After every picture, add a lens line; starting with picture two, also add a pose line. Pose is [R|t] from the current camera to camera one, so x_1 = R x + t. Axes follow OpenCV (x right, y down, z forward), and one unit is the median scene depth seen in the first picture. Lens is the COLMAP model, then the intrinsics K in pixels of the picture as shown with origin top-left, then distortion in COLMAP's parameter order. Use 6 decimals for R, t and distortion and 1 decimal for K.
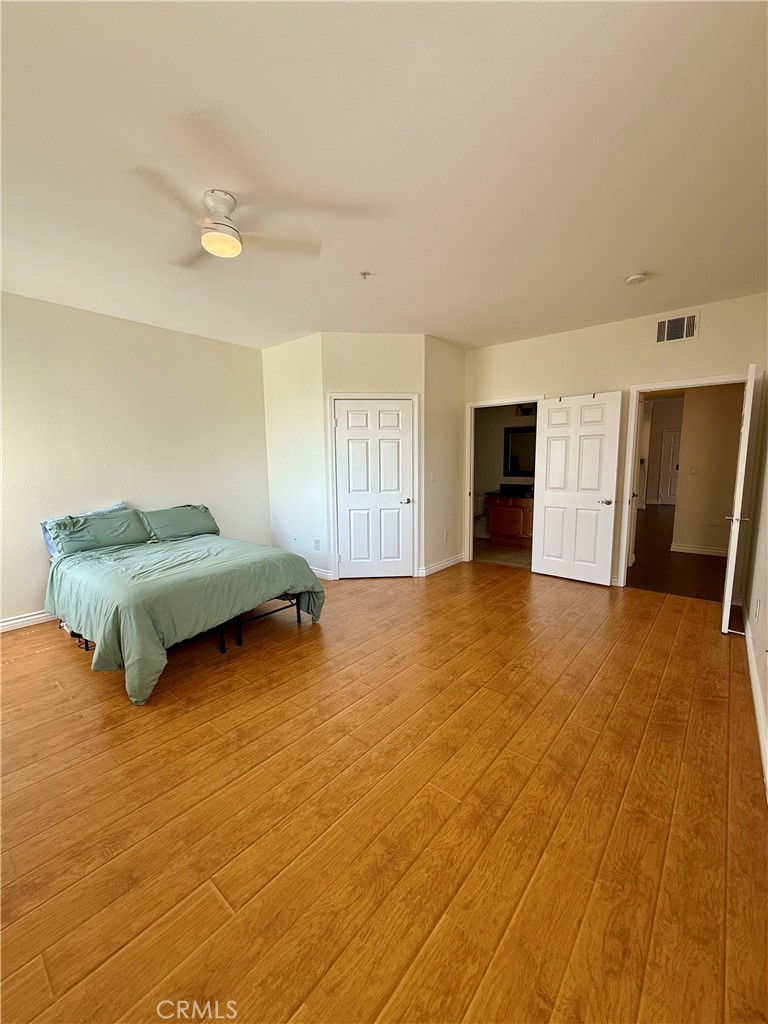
lens RADIAL K [[409.6, 0, 384.3], [0, 409.6, 512.7], [0, 0, 1]] dist [0.002707, -0.000462]
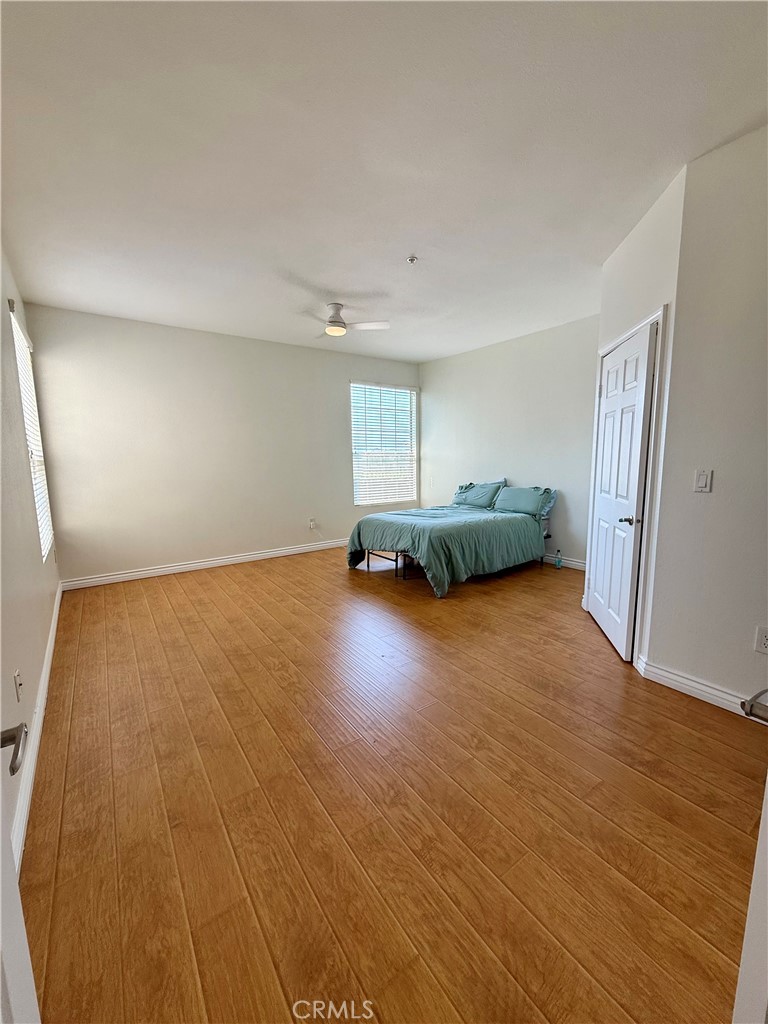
lens RADIAL K [[409.6, 0, 384.4], [0, 409.6, 512.1], [0, 0, 1]] dist [0.002707, -0.000462]
pose [[-0.258522, 0.145060, -0.955052, 1.280958], [-0.108027, 0.978118, 0.177805, -0.194634], [0.959946, 0.149138, -0.237195, 1.596624]]
